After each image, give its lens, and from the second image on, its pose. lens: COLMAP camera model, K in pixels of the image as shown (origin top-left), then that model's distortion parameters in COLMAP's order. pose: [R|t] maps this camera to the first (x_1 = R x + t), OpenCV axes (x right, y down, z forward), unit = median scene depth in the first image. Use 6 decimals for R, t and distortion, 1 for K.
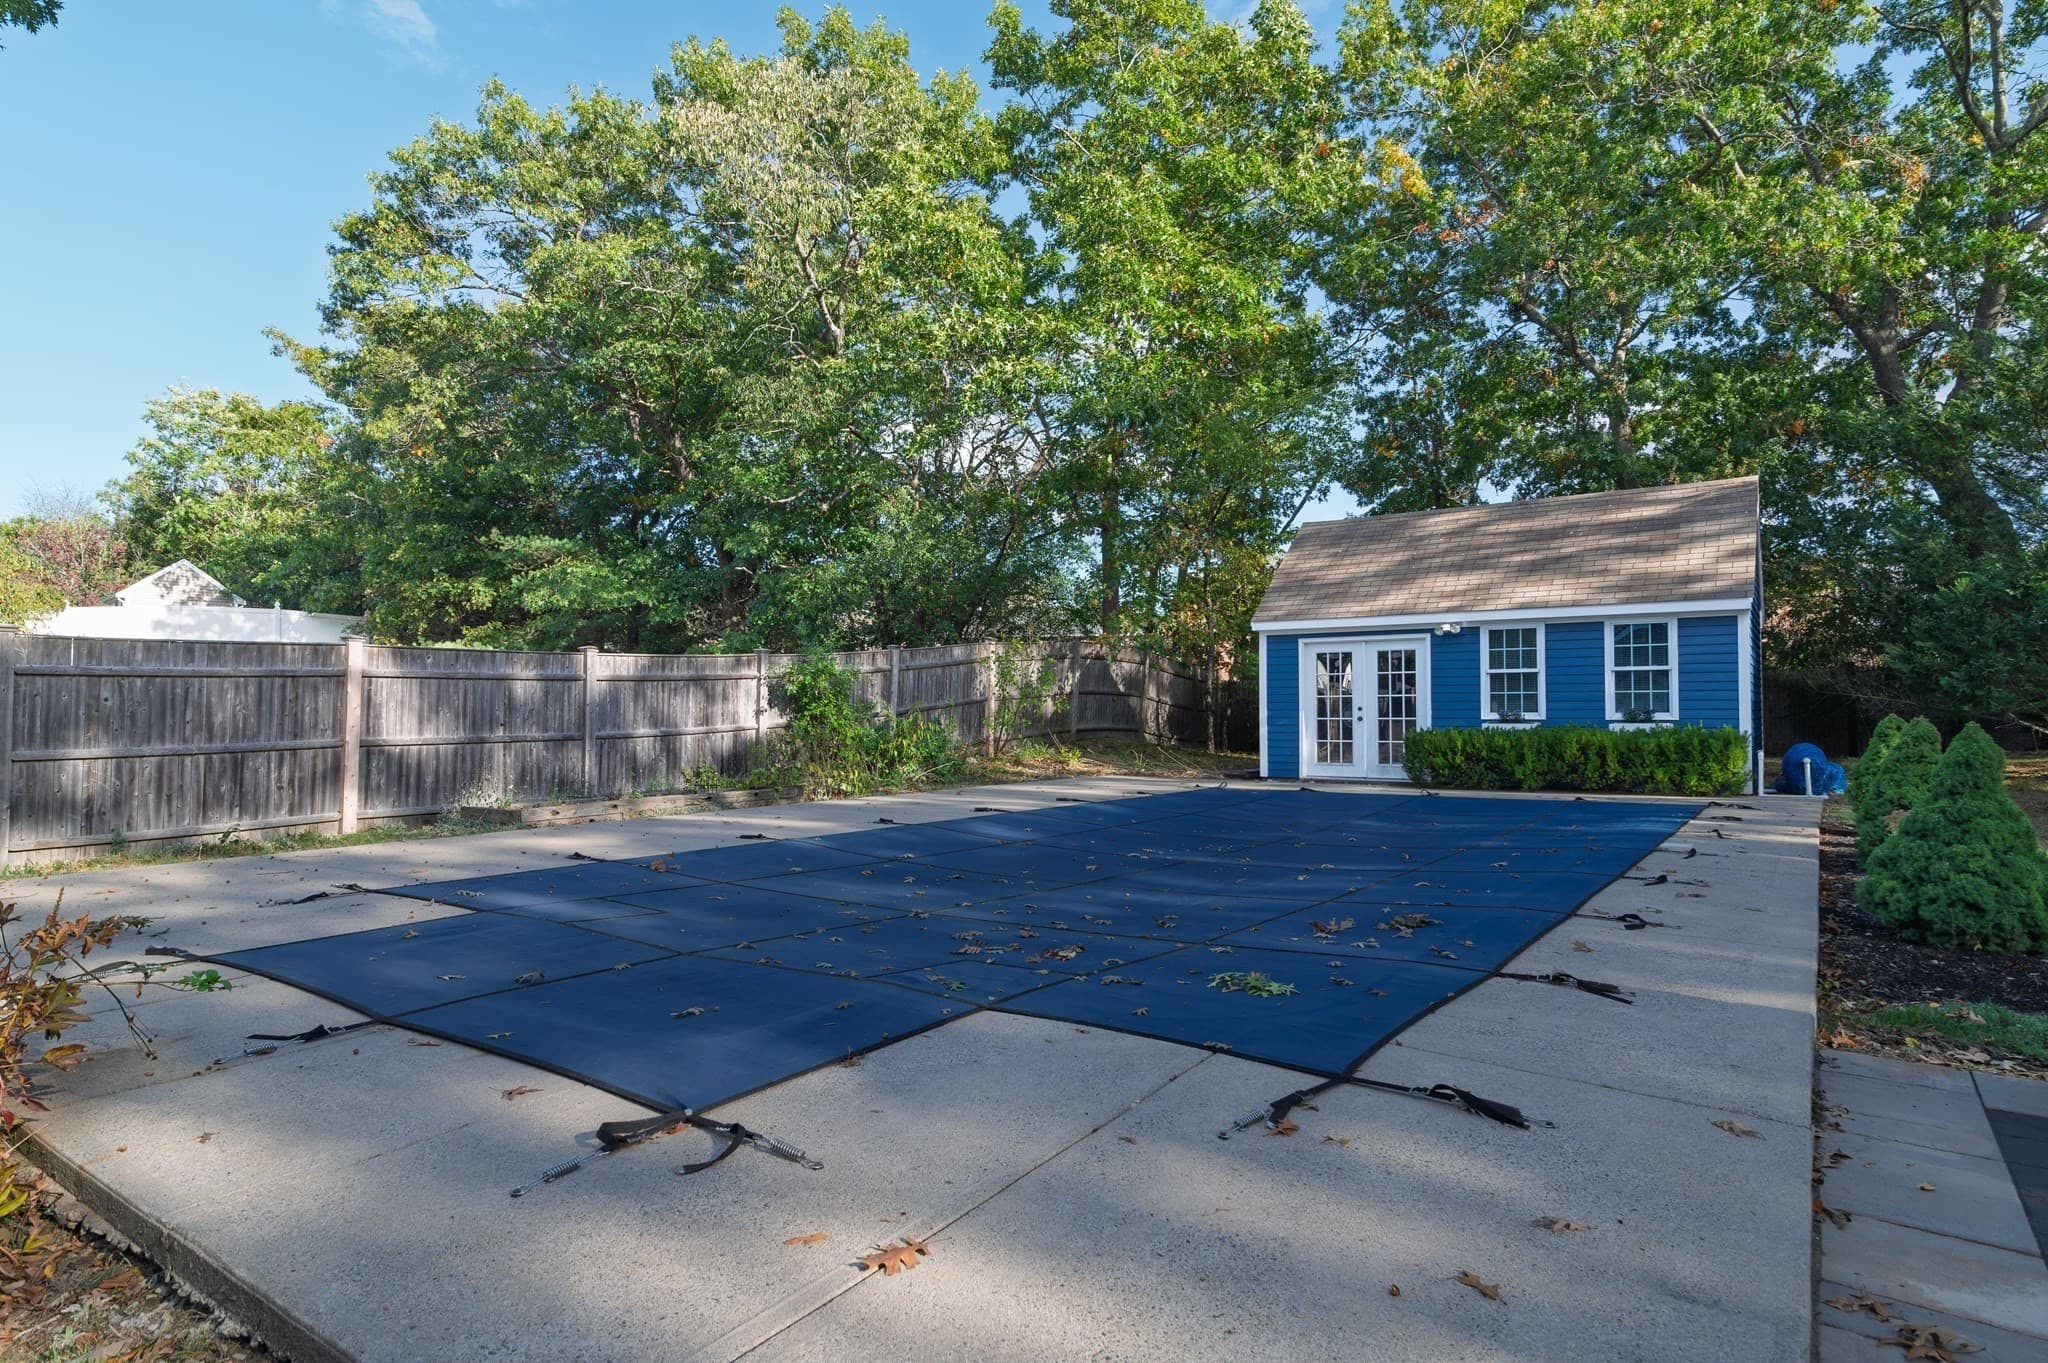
lens RADIAL K [[1103.1, 0, 1014.7], [0, 1103.1, 700.7], [0, 0, 1]] dist [0.002767, 0.000111]
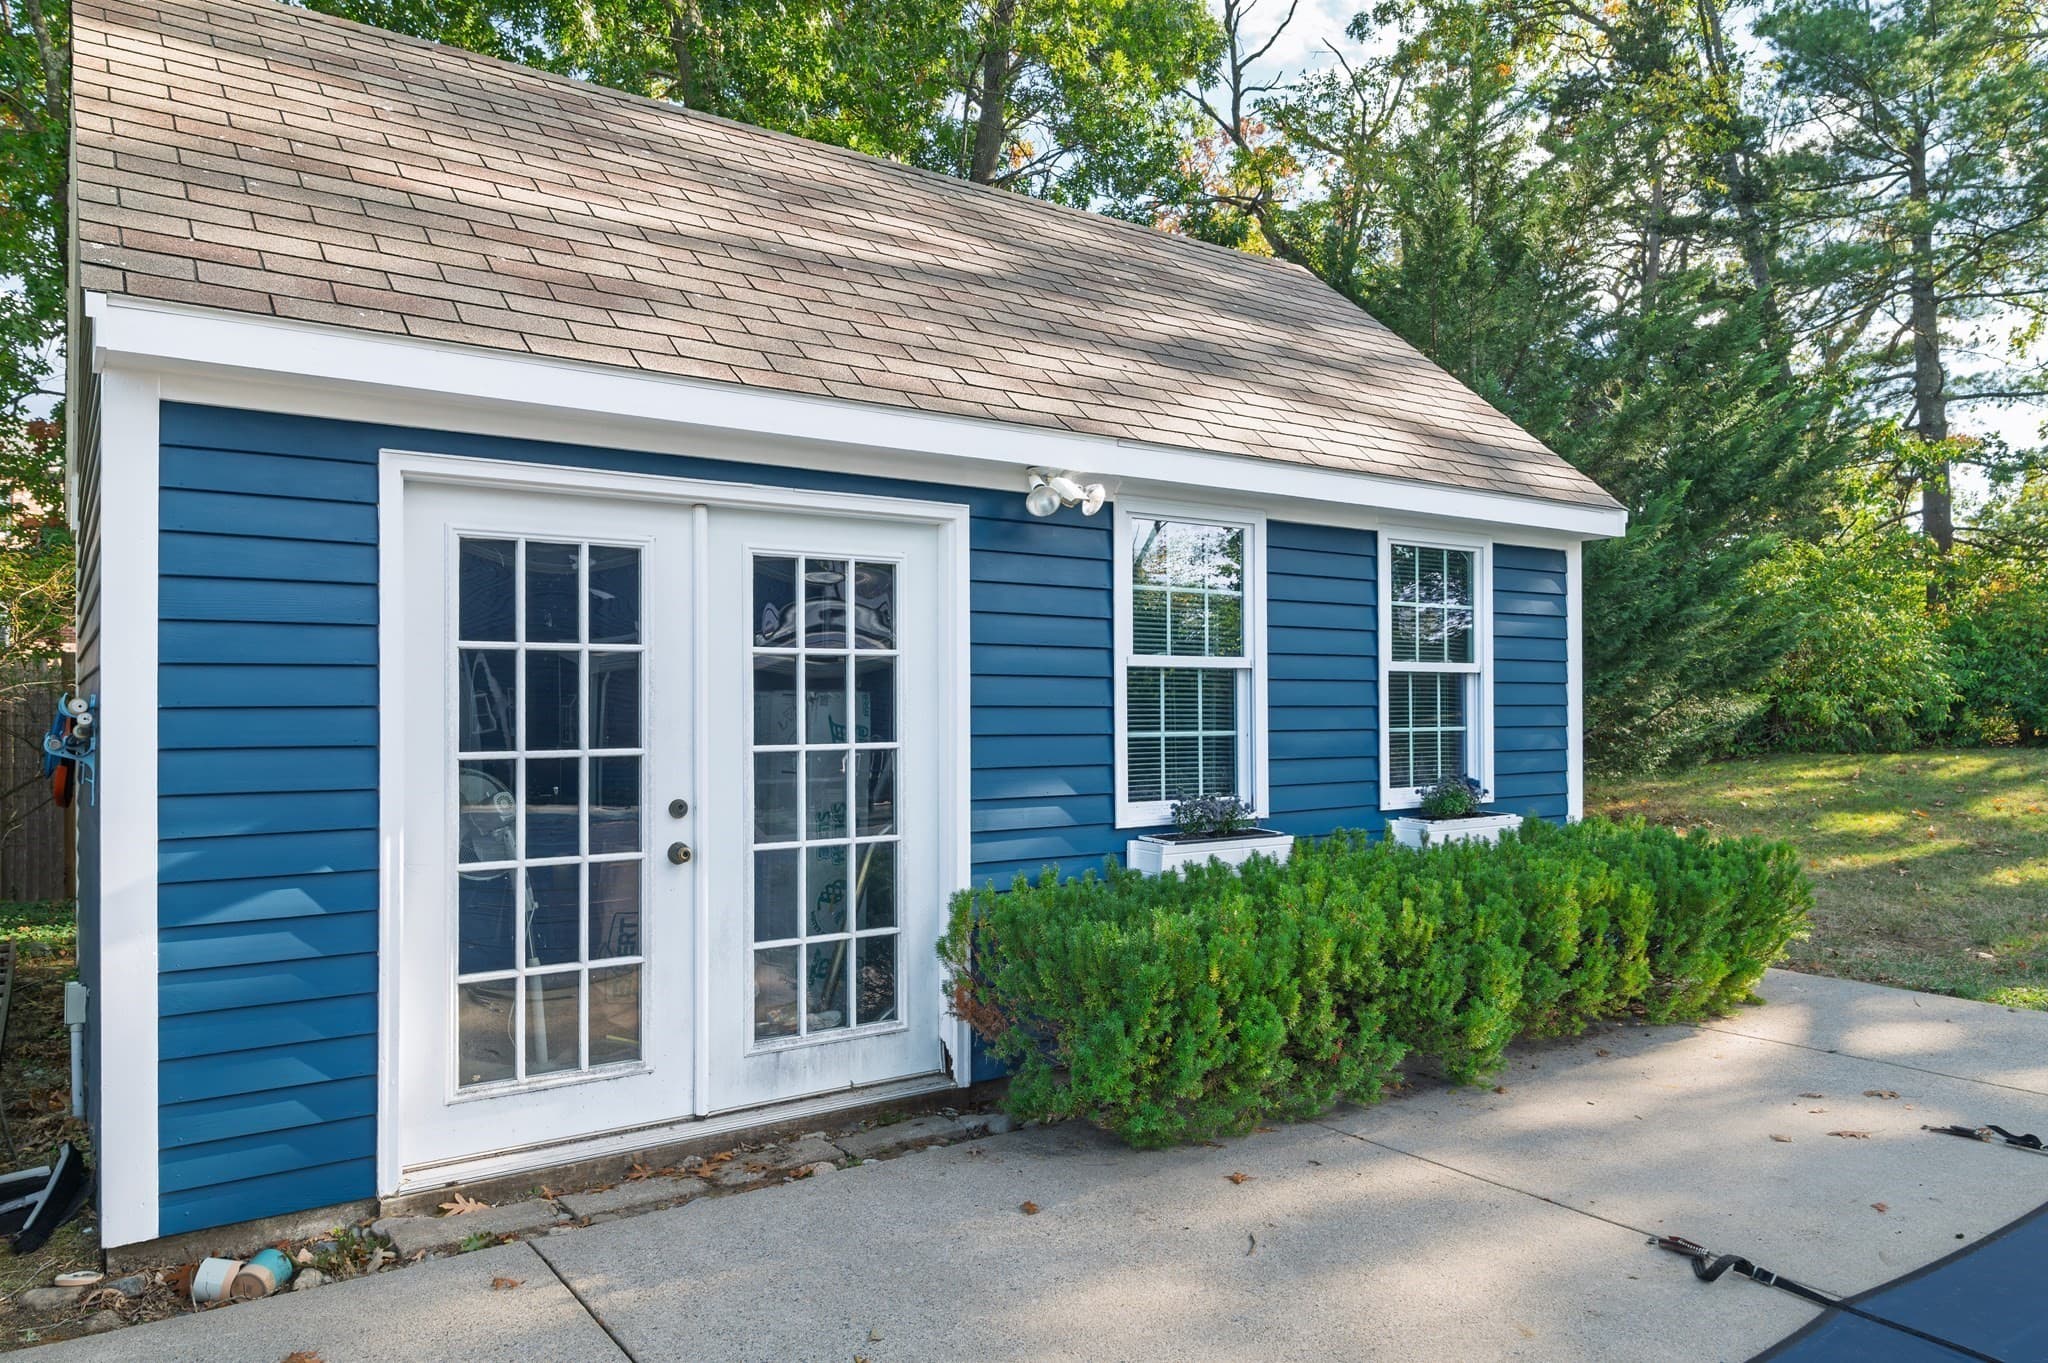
lens RADIAL K [[1368.3, 0, 1024.0], [0, 1368.3, 681.5], [0, 0, 1]] dist [0.001184, 0.000932]
pose [[0.318805, 0.015984, 0.947686, 0.078808], [-0.006637, 0.999871, -0.014632, -0.015148], [-0.947797, -0.001625, 0.318870, 0.881982]]
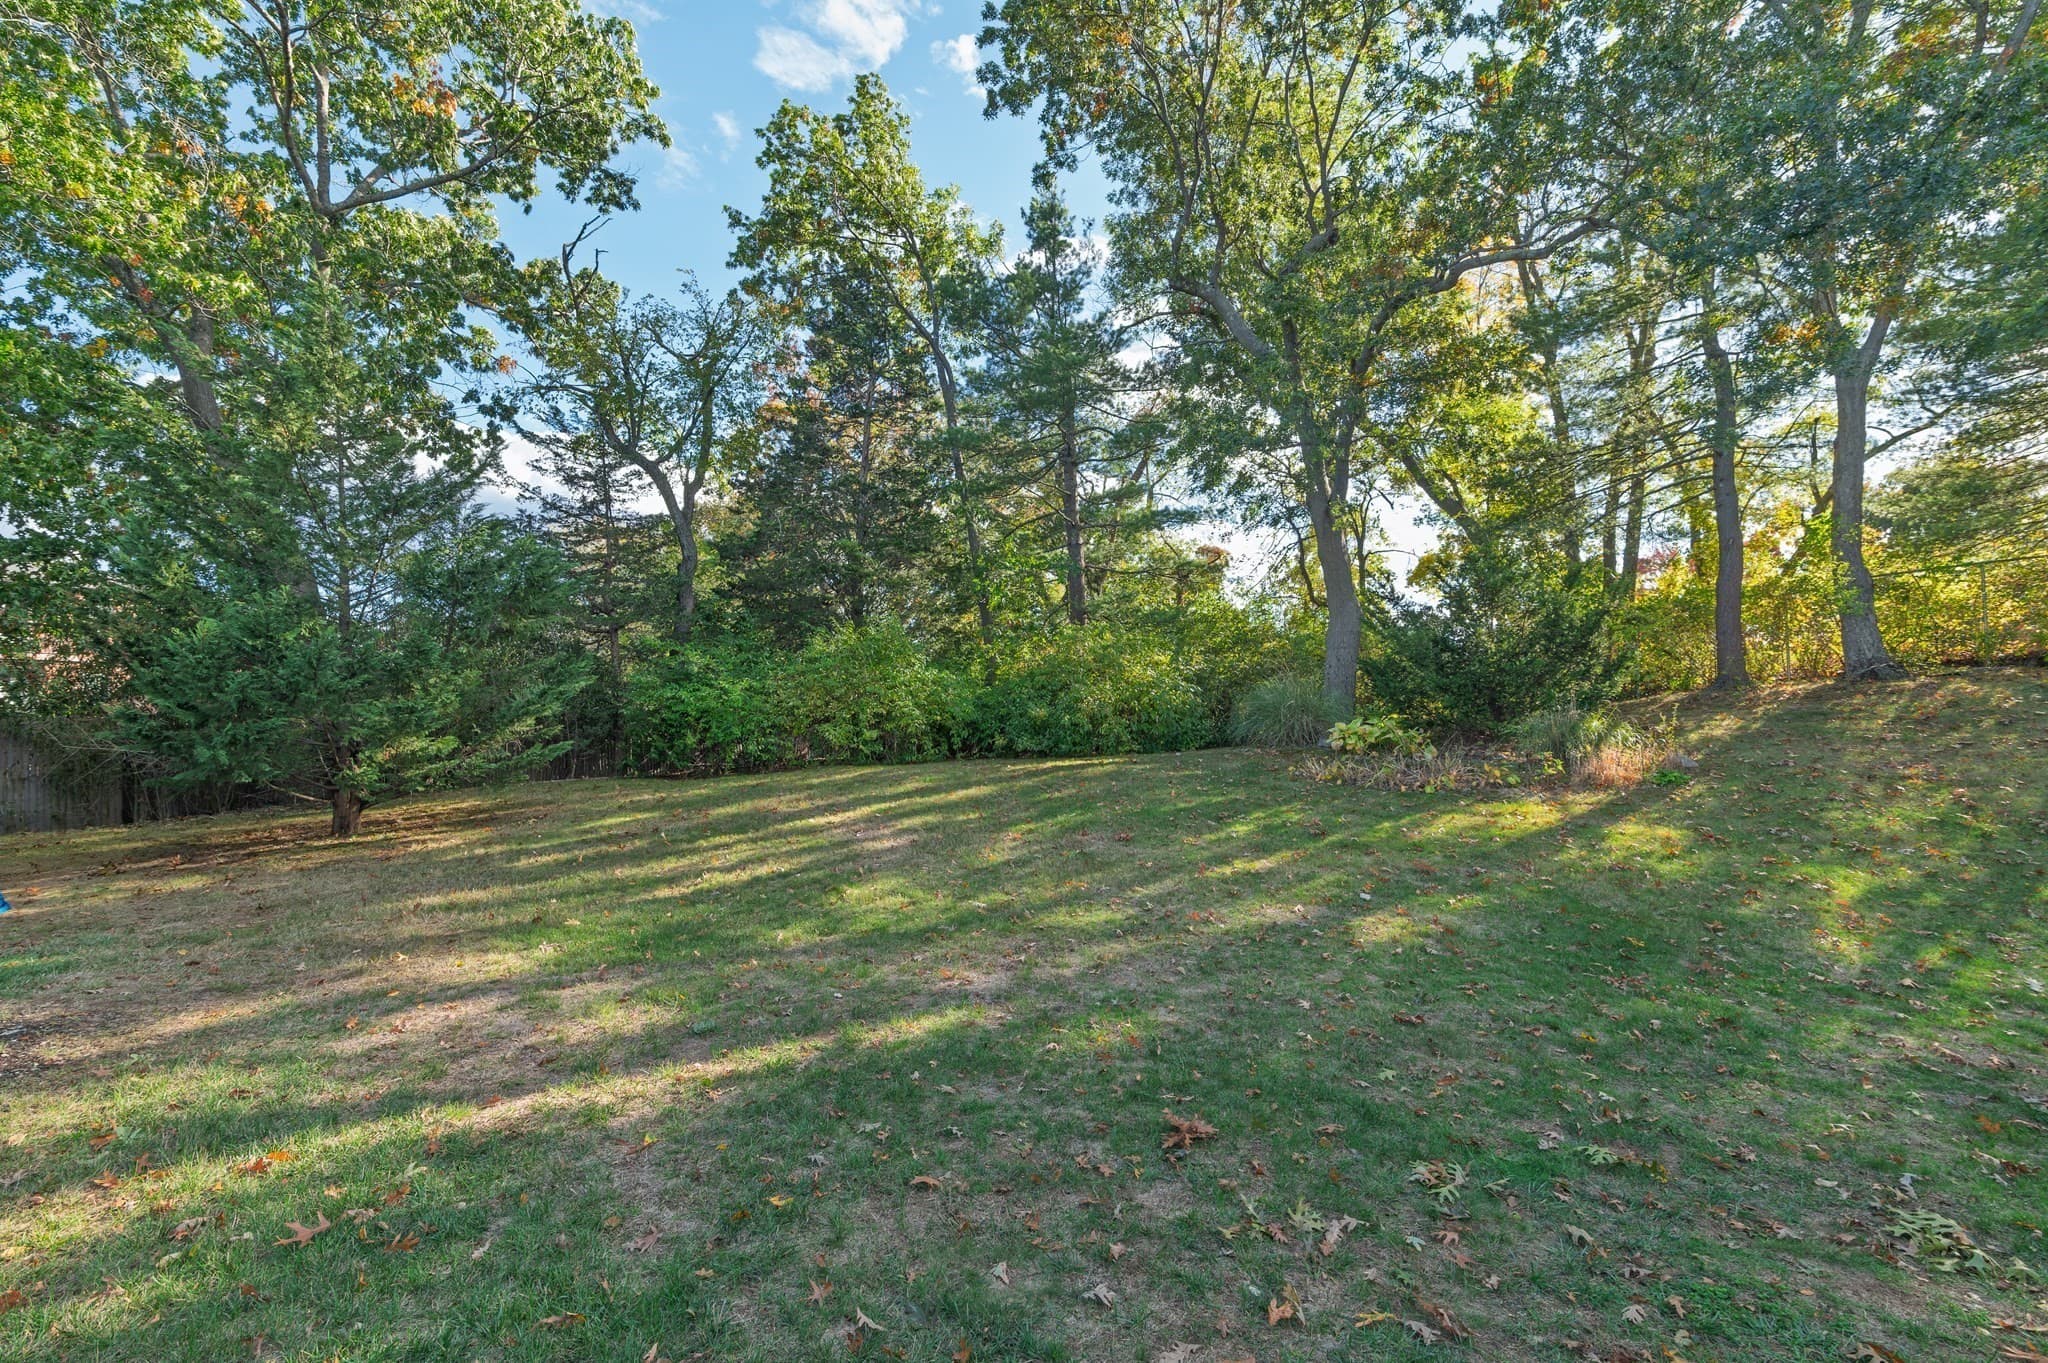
lens RADIAL K [[917.8, 0, 1024.0], [0, 917.8, 681.5], [0, 0, 1]] dist [0.015566, 0.000867]
pose [[0.247011, 0.036953, 0.968308, 0.277152], [0.002836, 0.999241, -0.038857, -0.032024], [-0.969009, 0.012345, 0.246719, 0.200749]]
